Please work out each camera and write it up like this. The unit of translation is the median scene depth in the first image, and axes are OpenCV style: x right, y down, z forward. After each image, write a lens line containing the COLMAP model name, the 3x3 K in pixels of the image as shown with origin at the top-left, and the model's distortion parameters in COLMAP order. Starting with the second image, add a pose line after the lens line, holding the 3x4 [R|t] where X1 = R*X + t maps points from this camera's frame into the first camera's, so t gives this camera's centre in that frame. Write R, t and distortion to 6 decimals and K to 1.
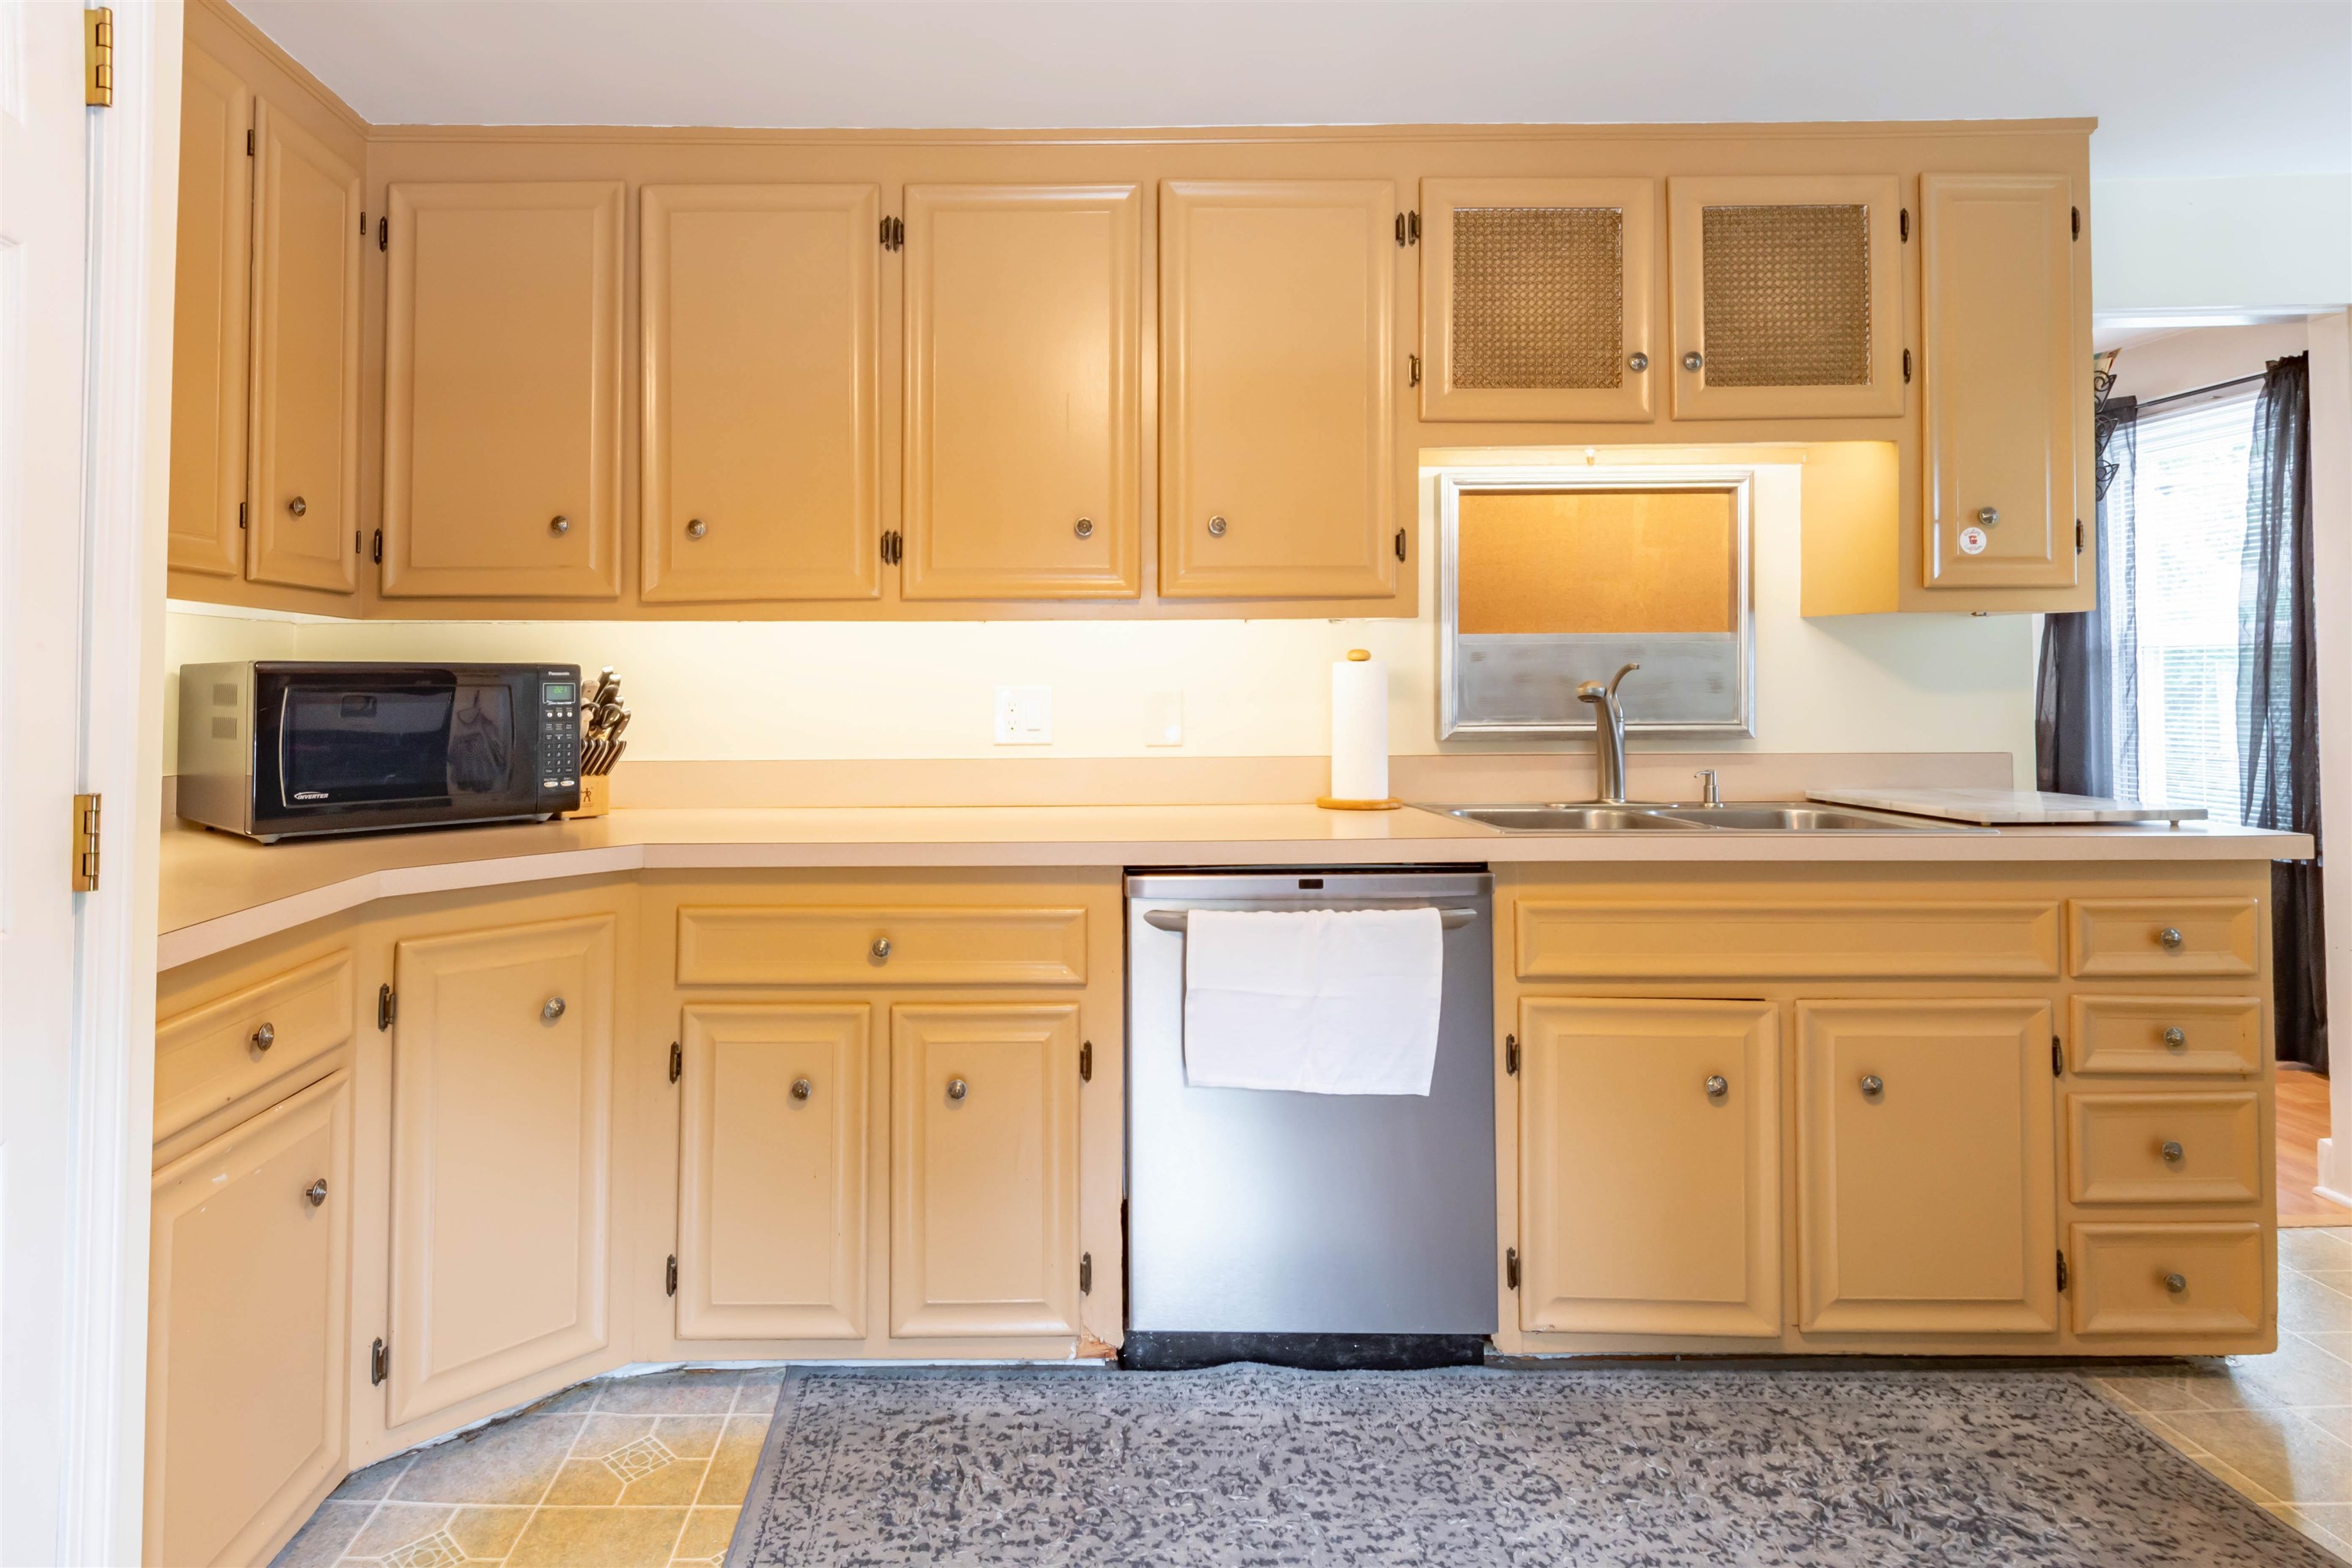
lens RADIAL K [[1271.3, 0, 1055.3], [0, 1271.3, 660.1], [0, 0, 1]] dist [0.002914, -0.002391]
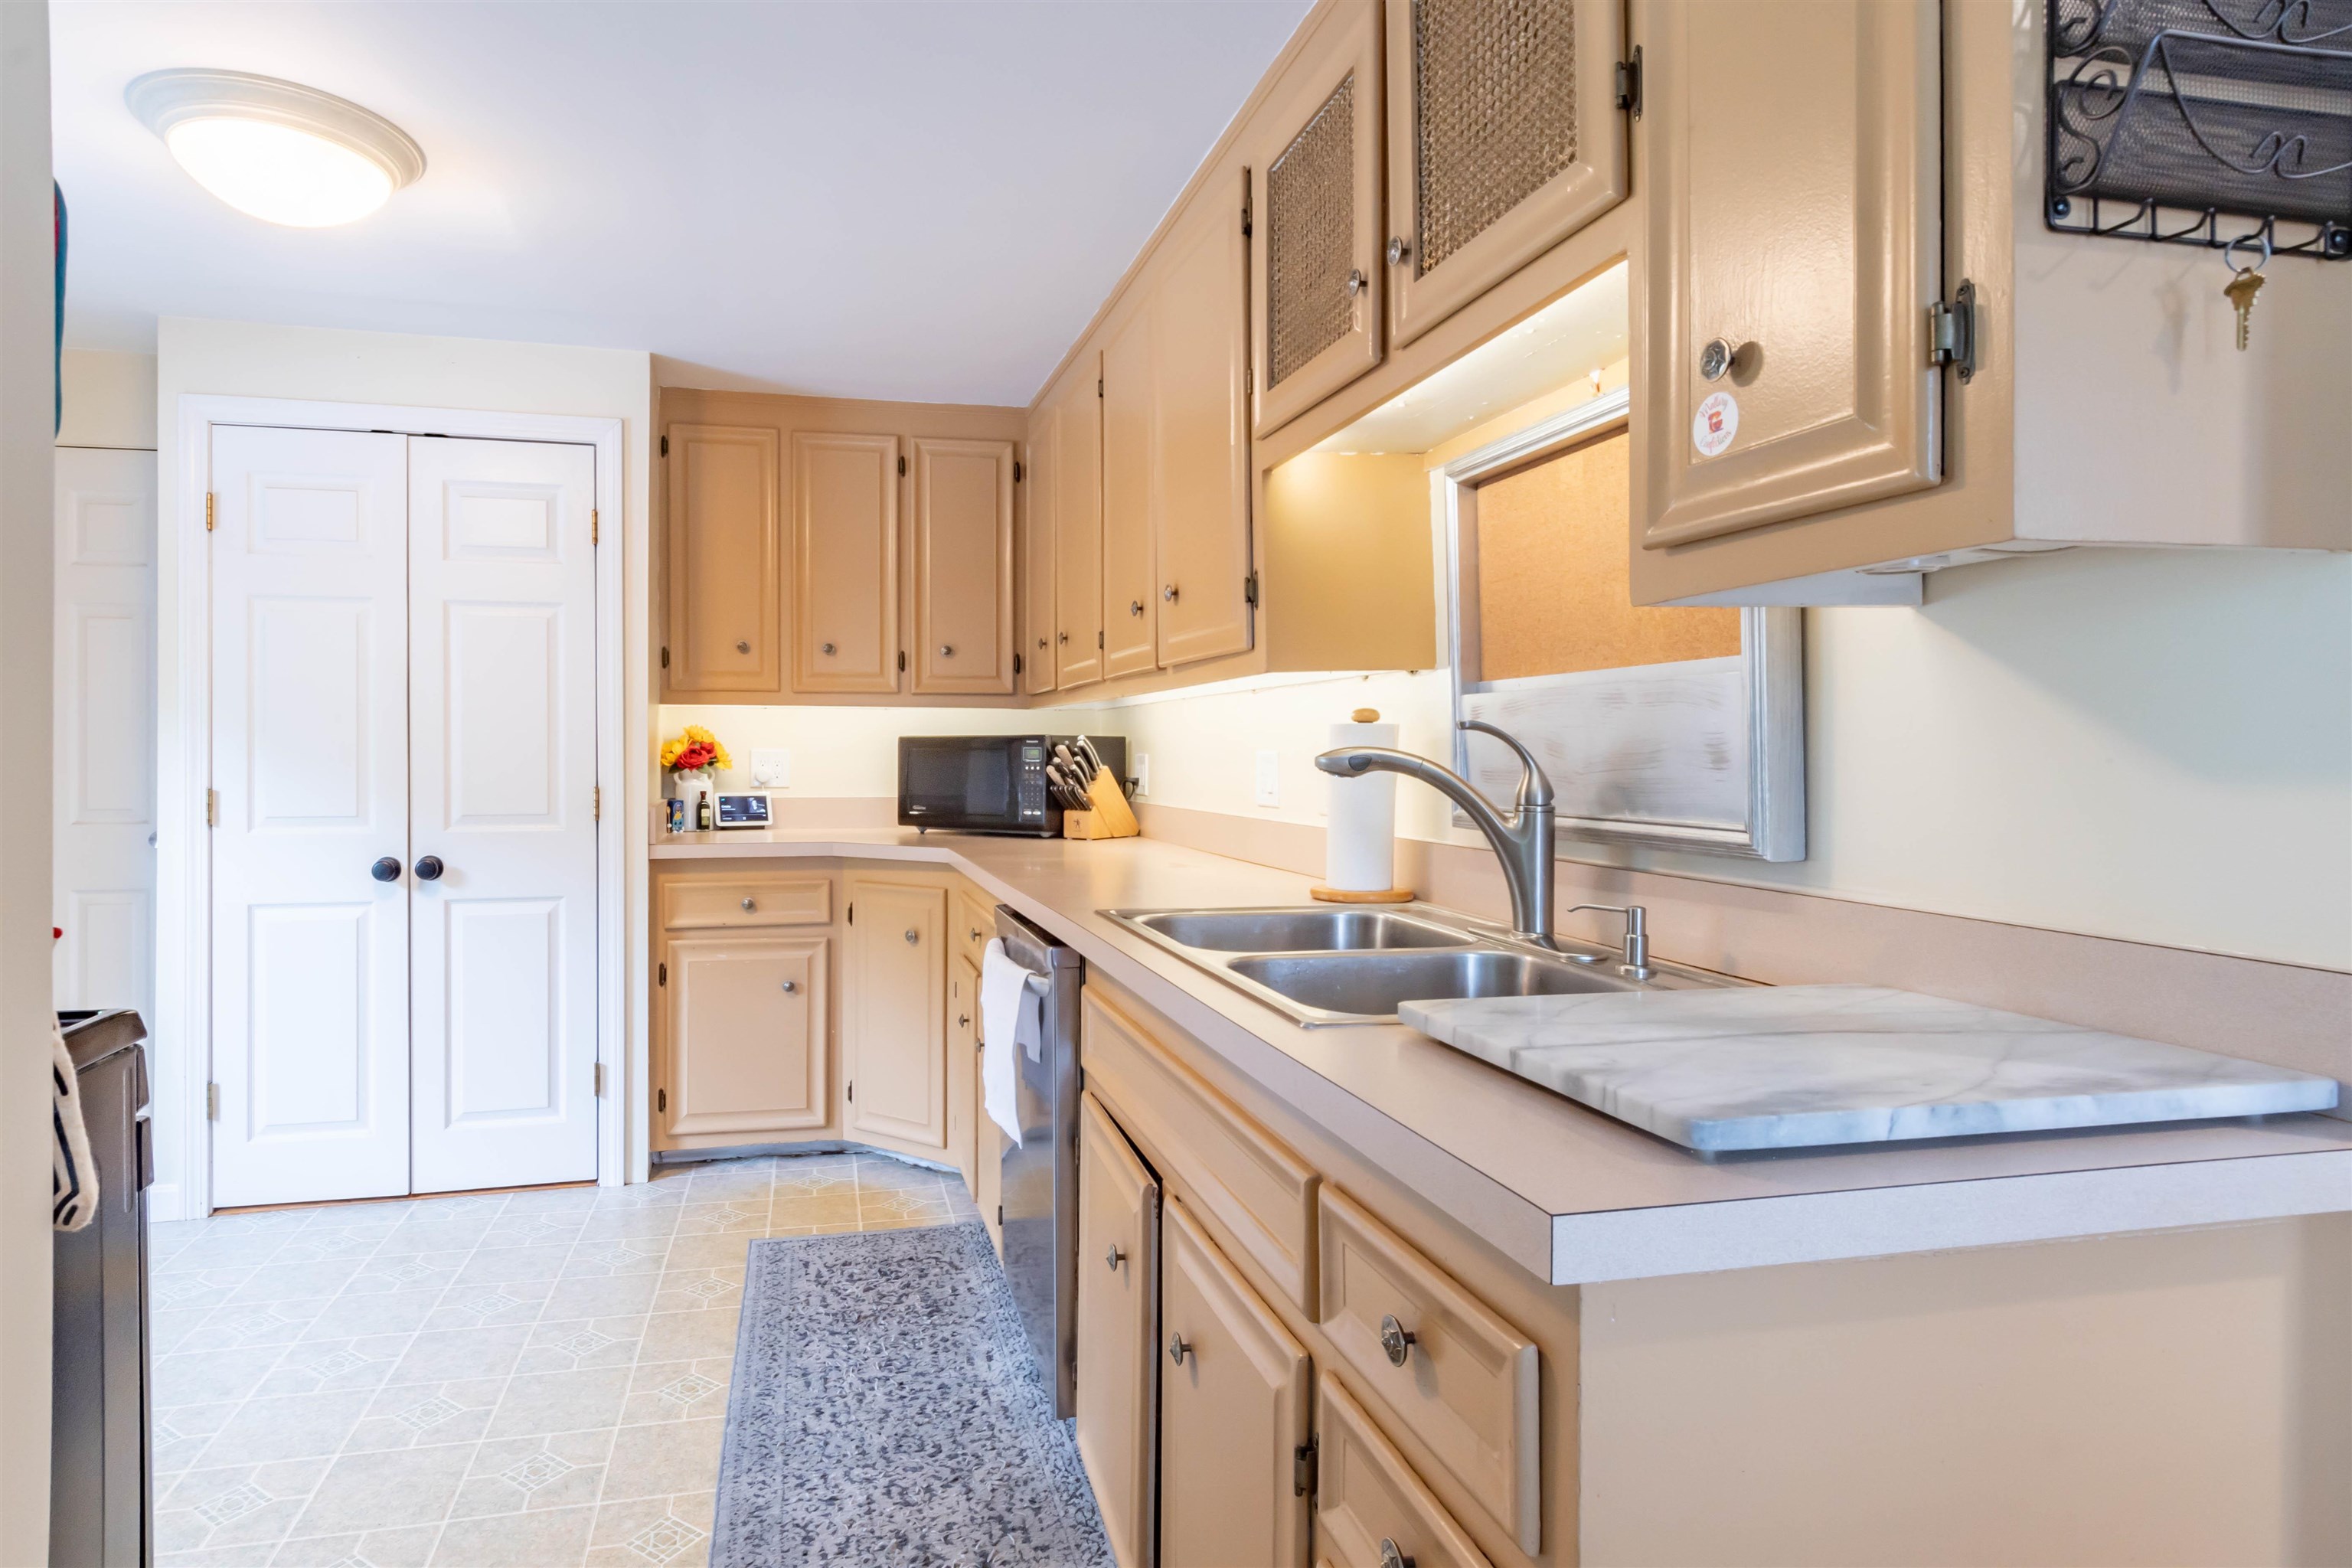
lens RADIAL K [[1271.3, 0, 1039.7], [0, 1271.3, 756.7], [0, 0, 1]] dist [0.002914, -0.002391]
pose [[0.200126, 0.009313, -0.979726, 1.325156], [0.017322, 0.999765, 0.013042, 0.010998], [0.979617, -0.019581, 0.199917, 0.824506]]
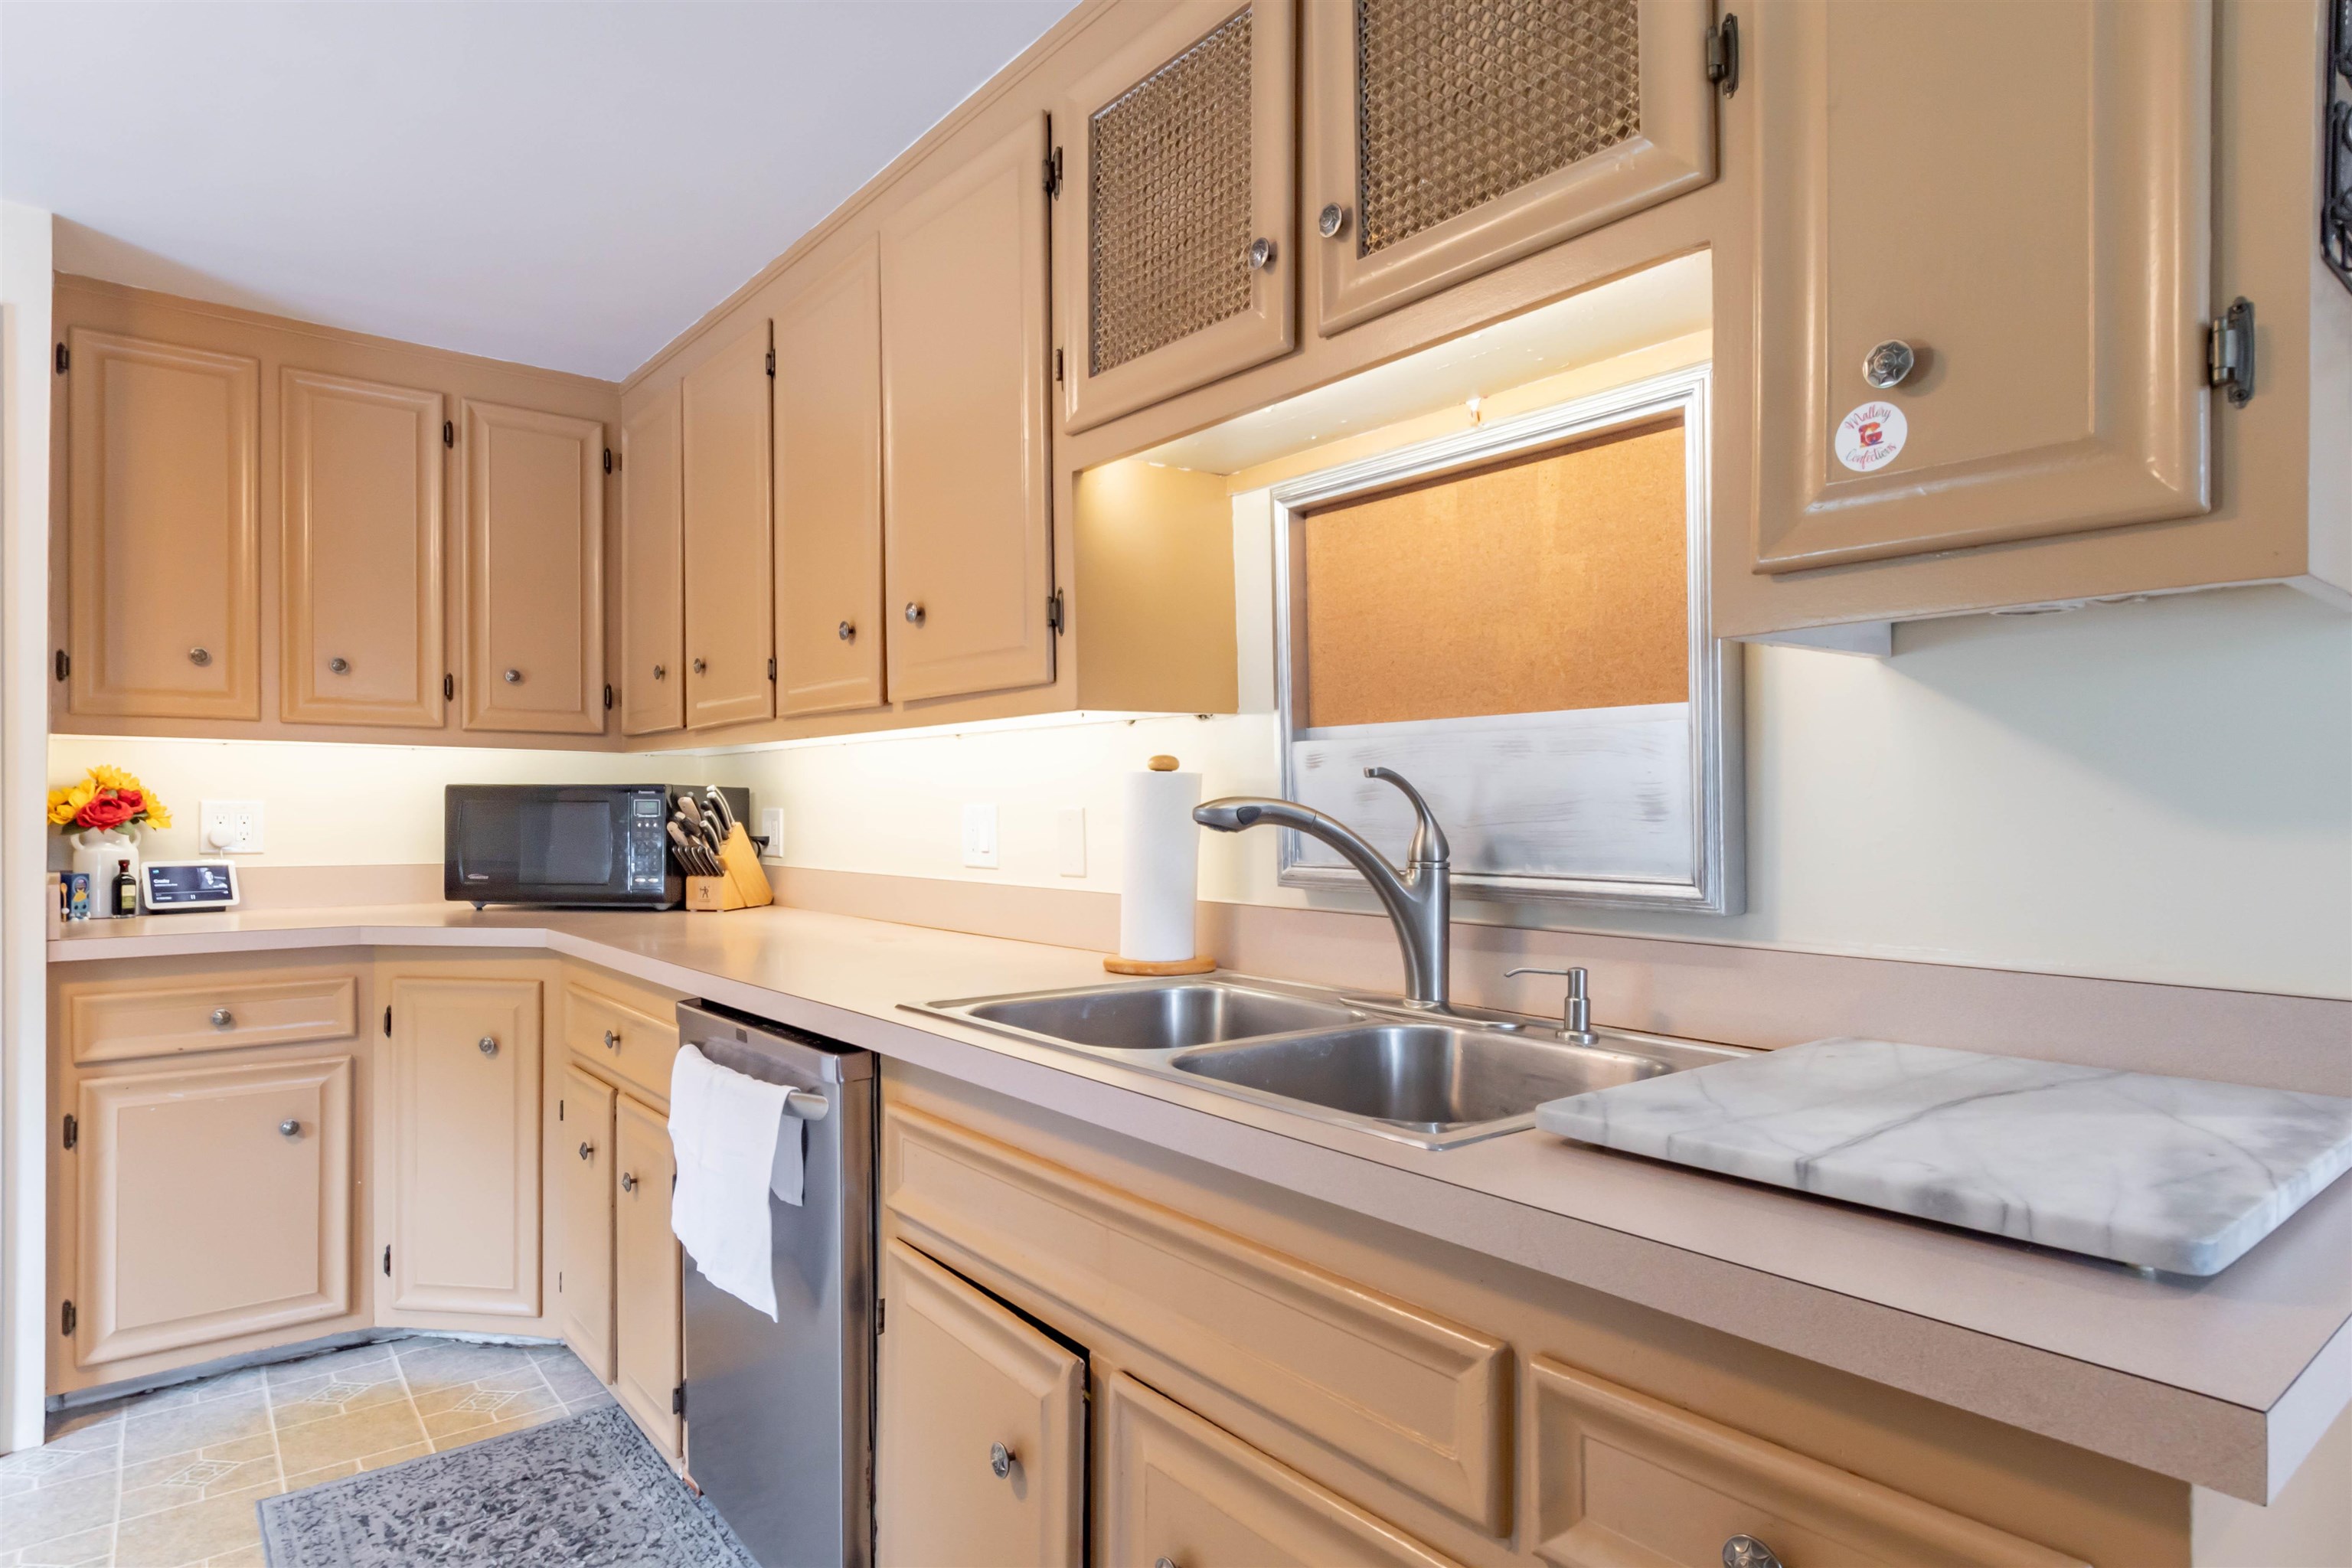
lens RADIAL K [[1271.3, 0, 1085.2], [0, 1271.3, 810.6], [0, 0, 1]] dist [0.002914, -0.002391]
pose [[0.624913, 0.006445, -0.780668, 1.029384], [0.008812, 0.999844, 0.015309, 0.015467], [0.780645, -0.016446, 0.624758, 0.663851]]
